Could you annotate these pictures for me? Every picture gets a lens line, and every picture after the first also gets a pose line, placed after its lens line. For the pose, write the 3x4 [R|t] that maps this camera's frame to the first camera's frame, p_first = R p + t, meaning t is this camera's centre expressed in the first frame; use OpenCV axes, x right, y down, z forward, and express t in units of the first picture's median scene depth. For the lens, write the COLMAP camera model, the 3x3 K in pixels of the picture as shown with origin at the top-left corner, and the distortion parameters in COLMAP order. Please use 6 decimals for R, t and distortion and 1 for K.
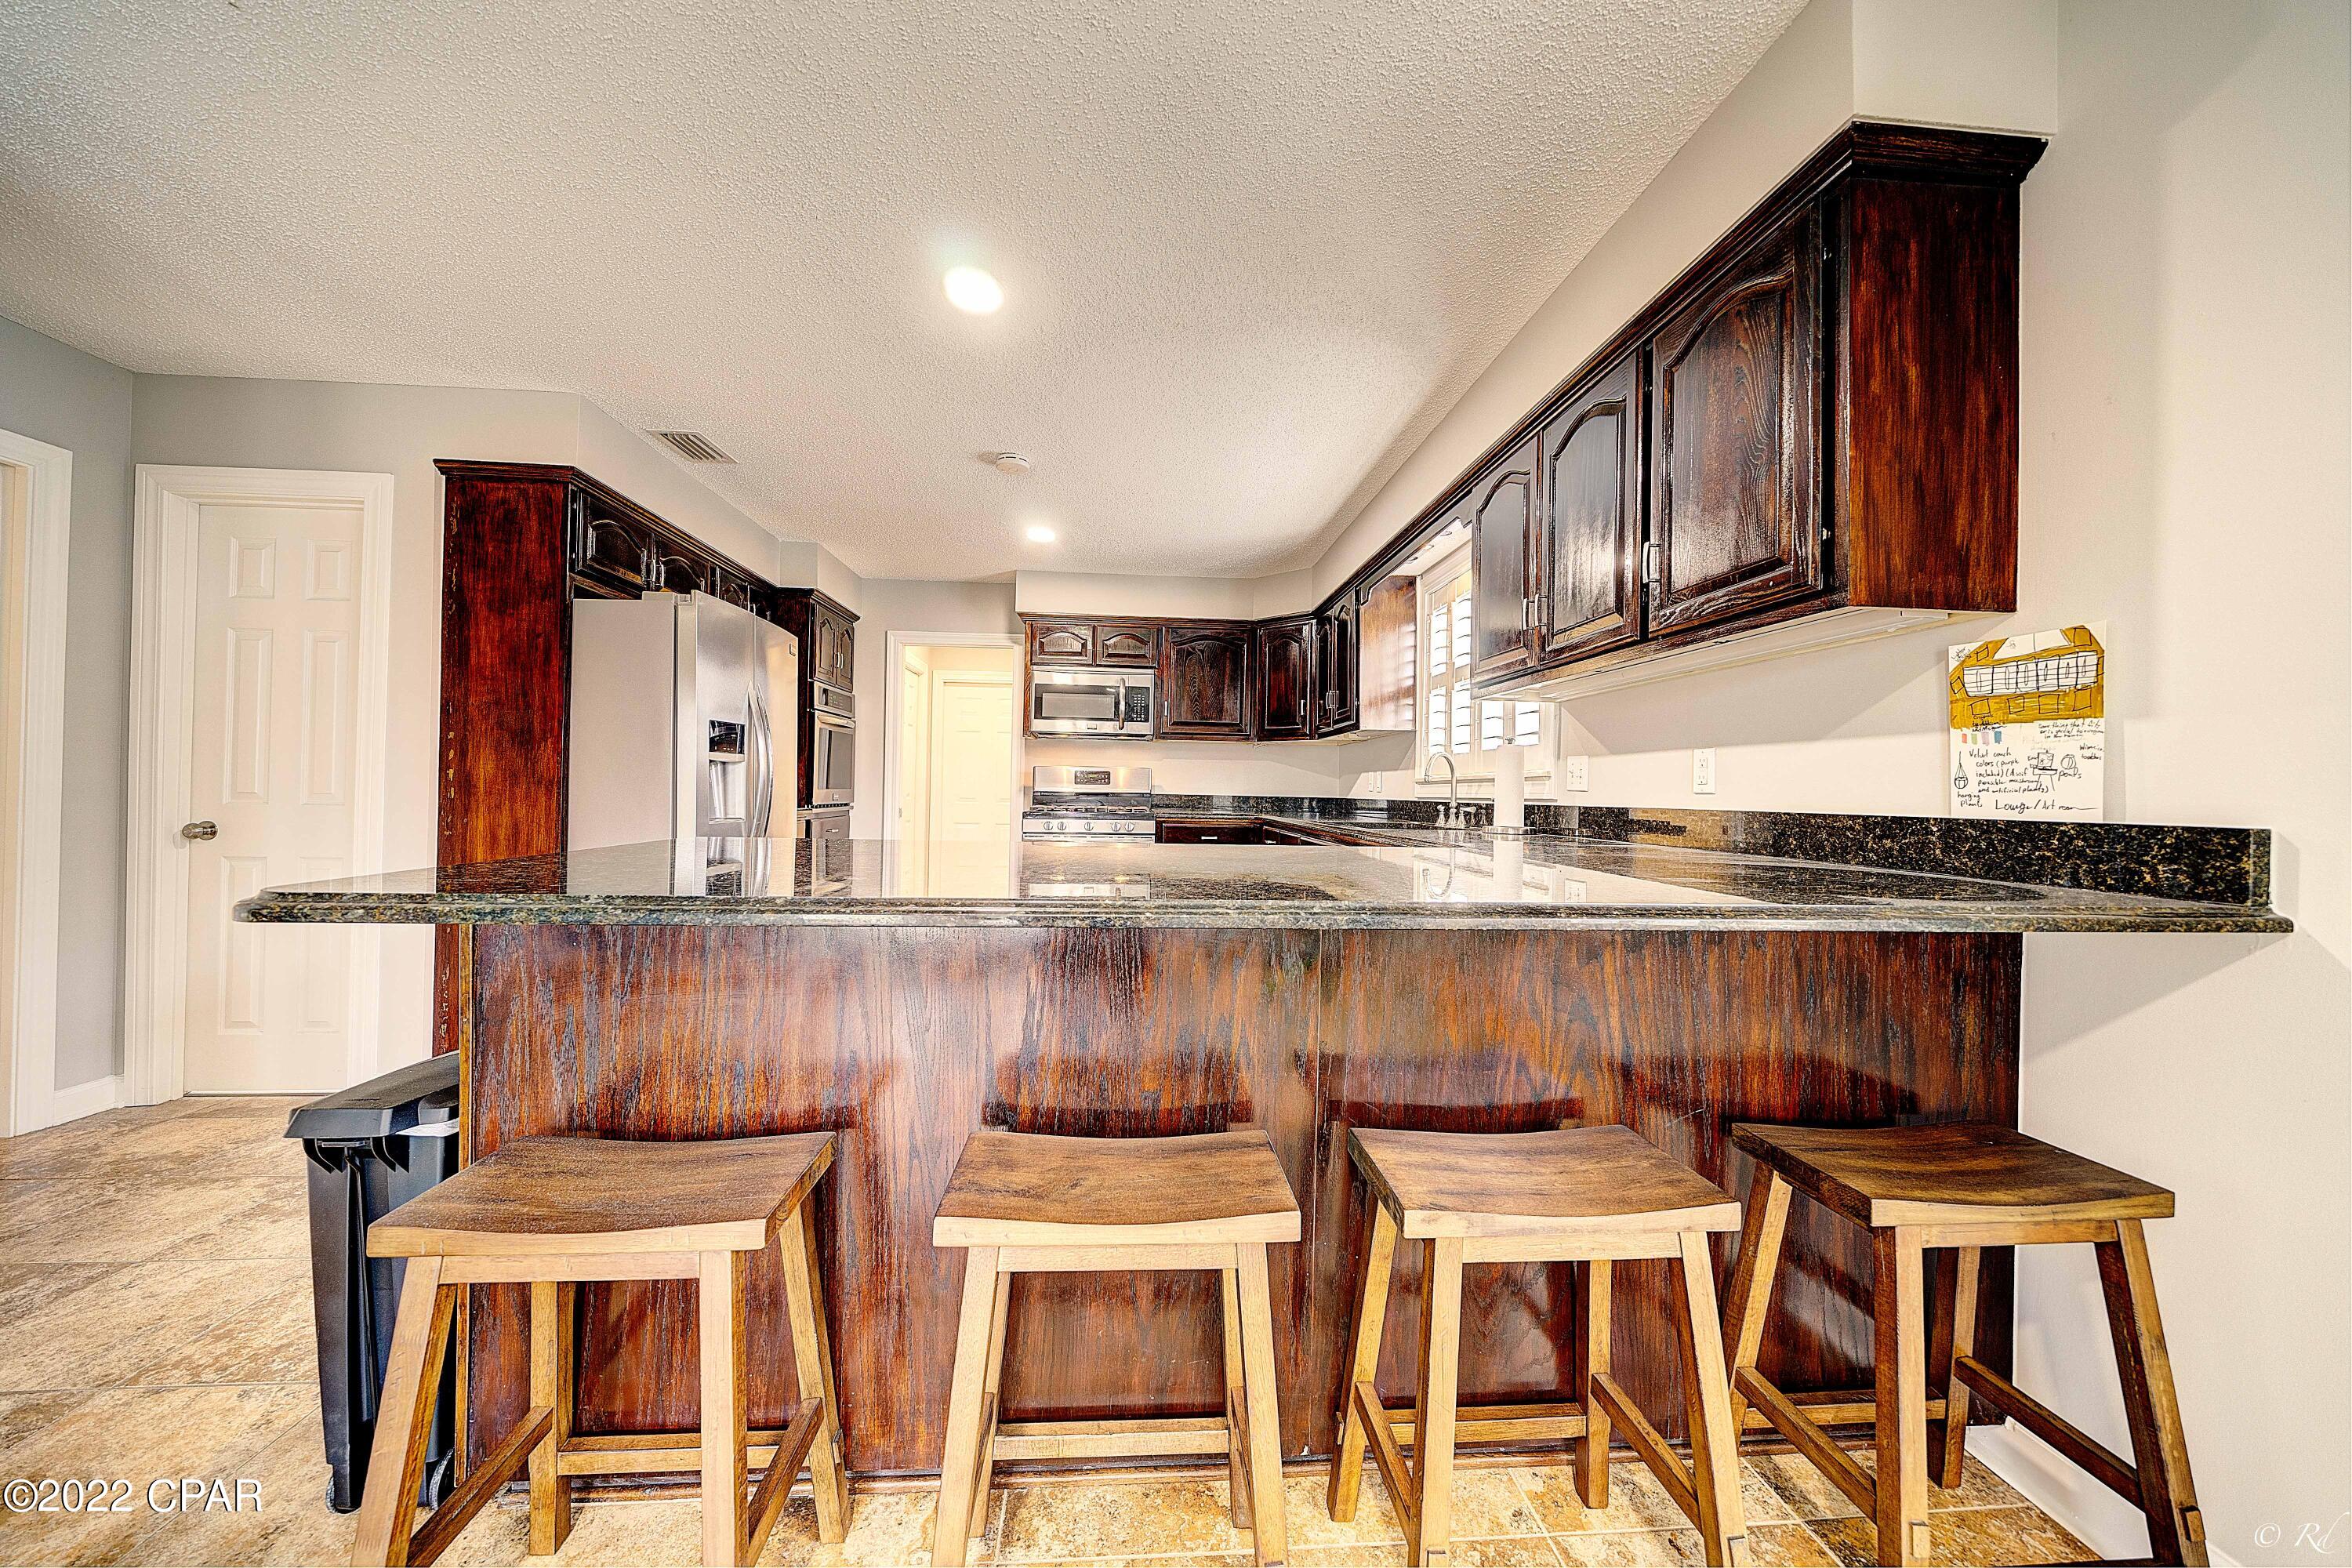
lens RADIAL K [[797.6, 0, 1171.6], [0, 797.6, 785.6], [0, 0, 1]] dist [-0.005694, 0.000253]
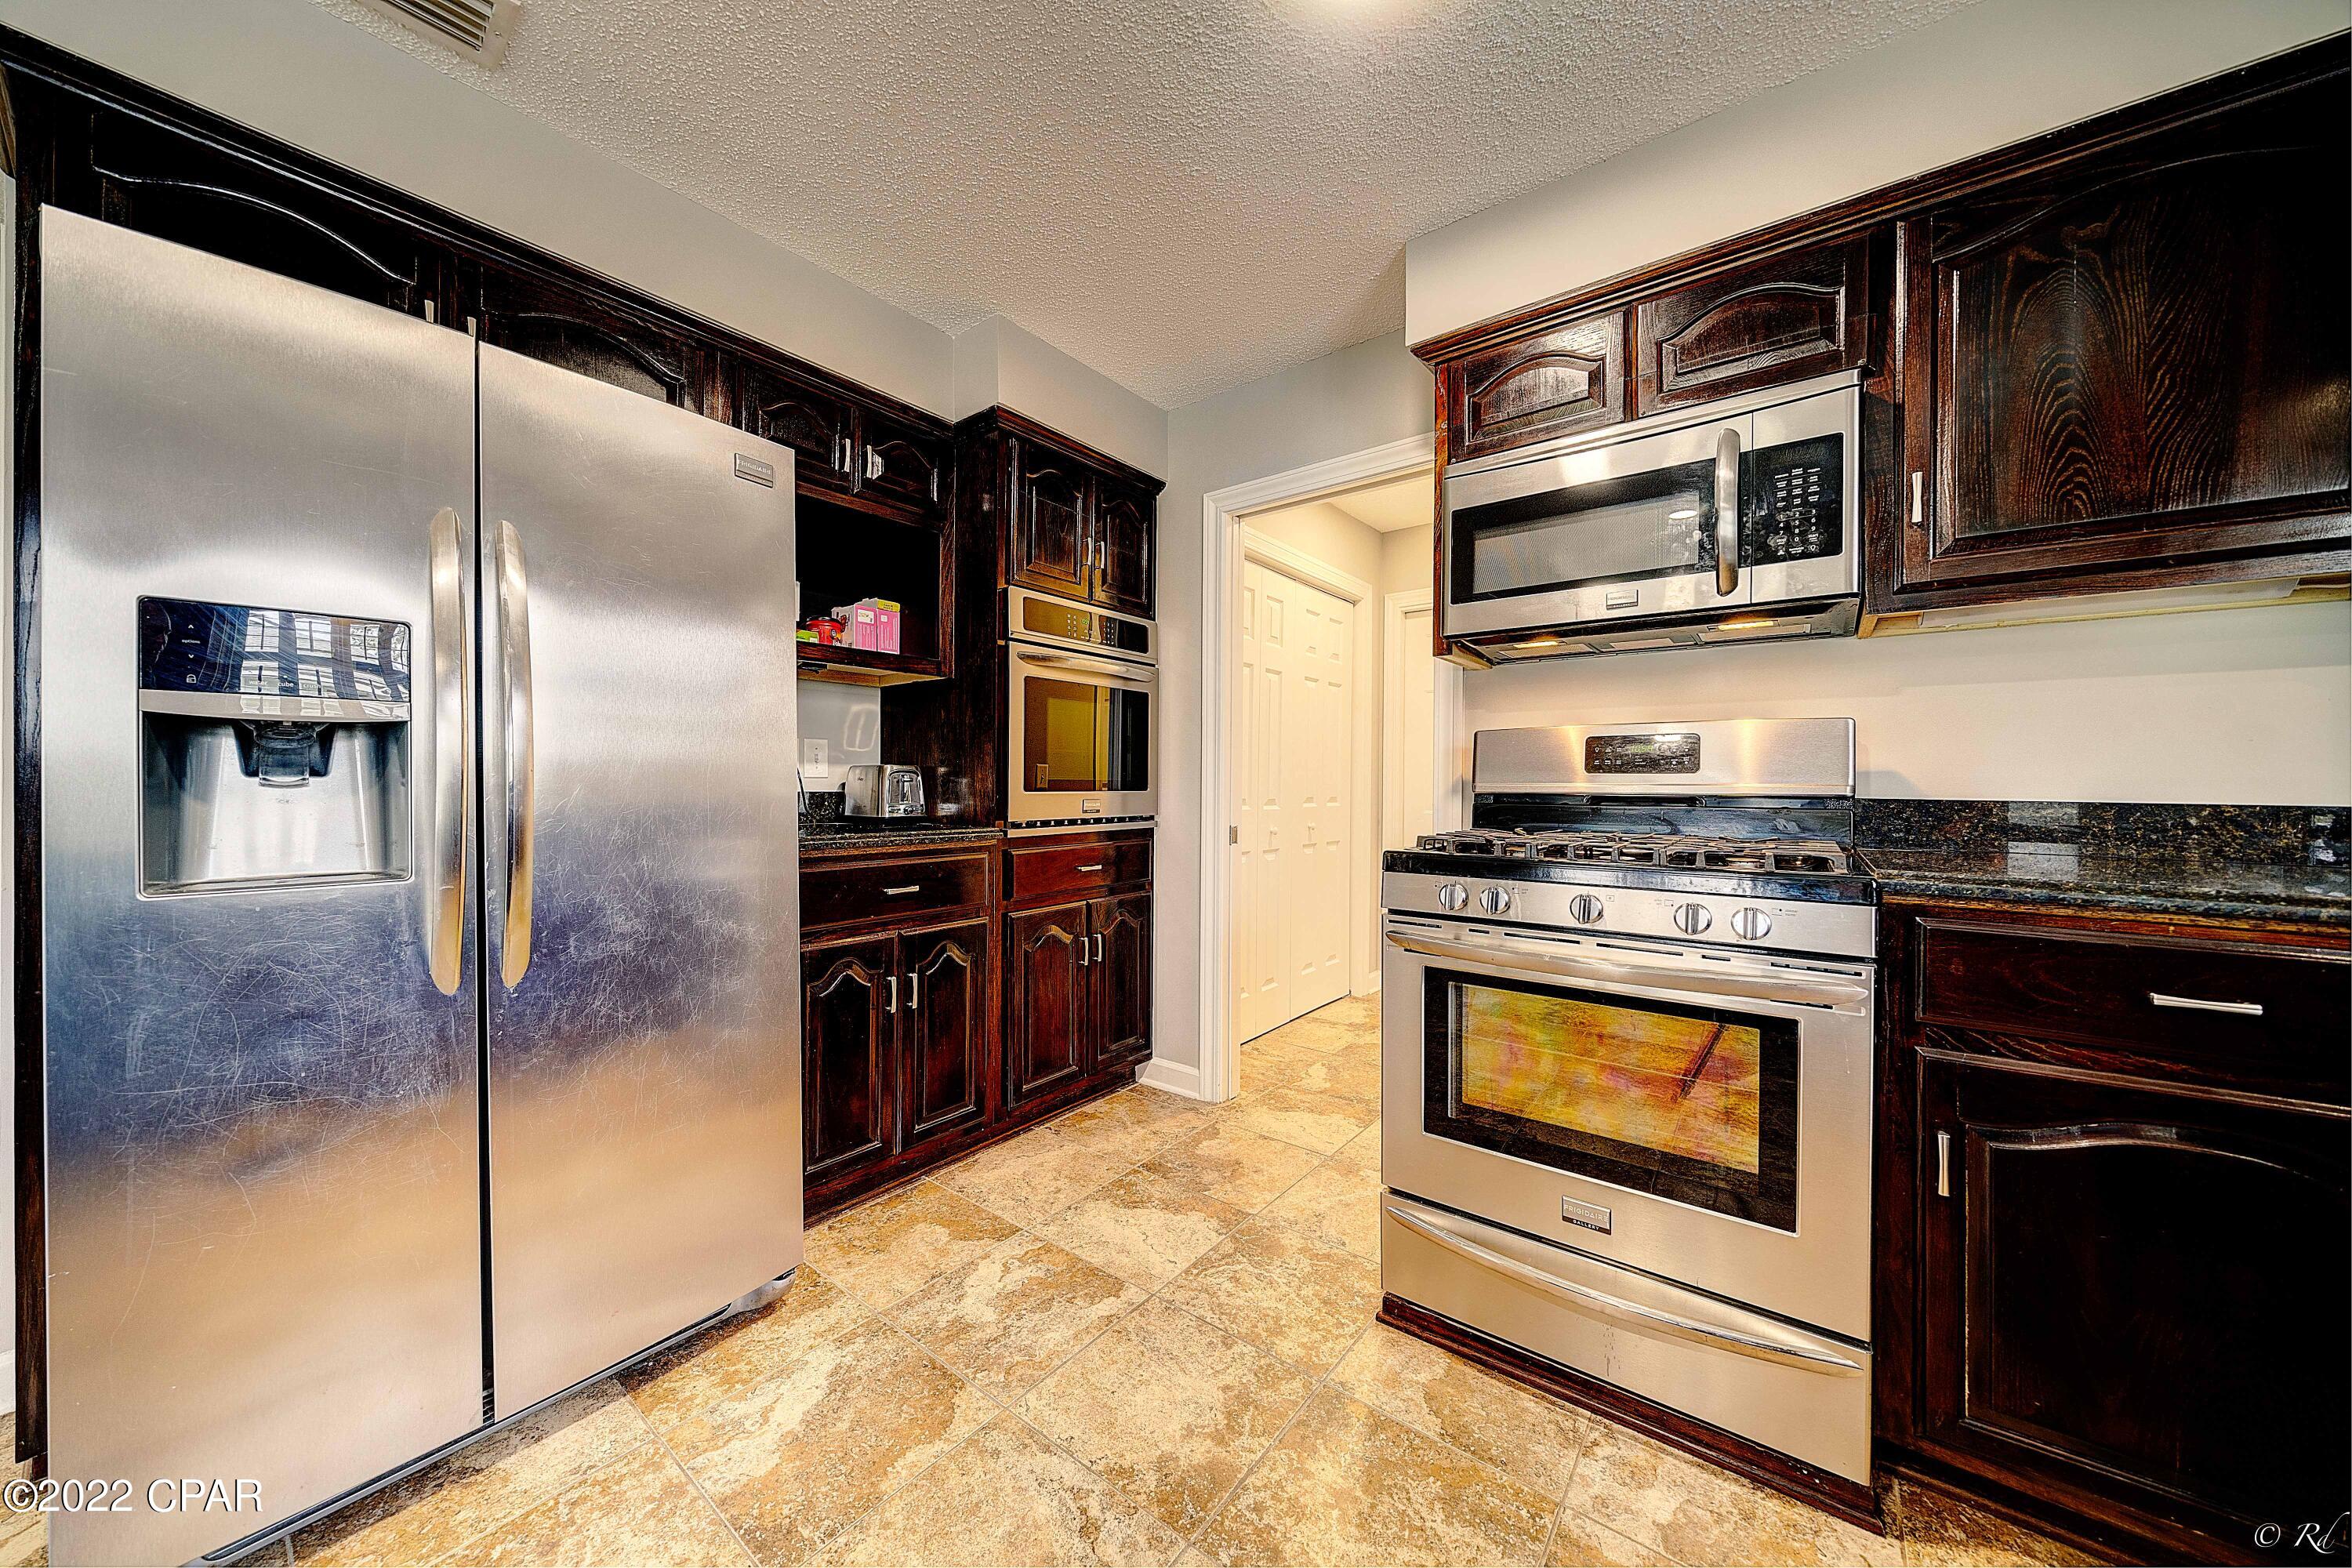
lens RADIAL K [[797.6, 0, 1178.7], [0, 797.6, 782.0], [0, 0, 1]] dist [-0.005694, 0.000253]
pose [[0.741902, -0.017827, -0.670272, -0.014854], [0.013938, 0.999841, -0.011165, 0.003849], [0.670364, -0.001059, 0.742032, 0.623197]]
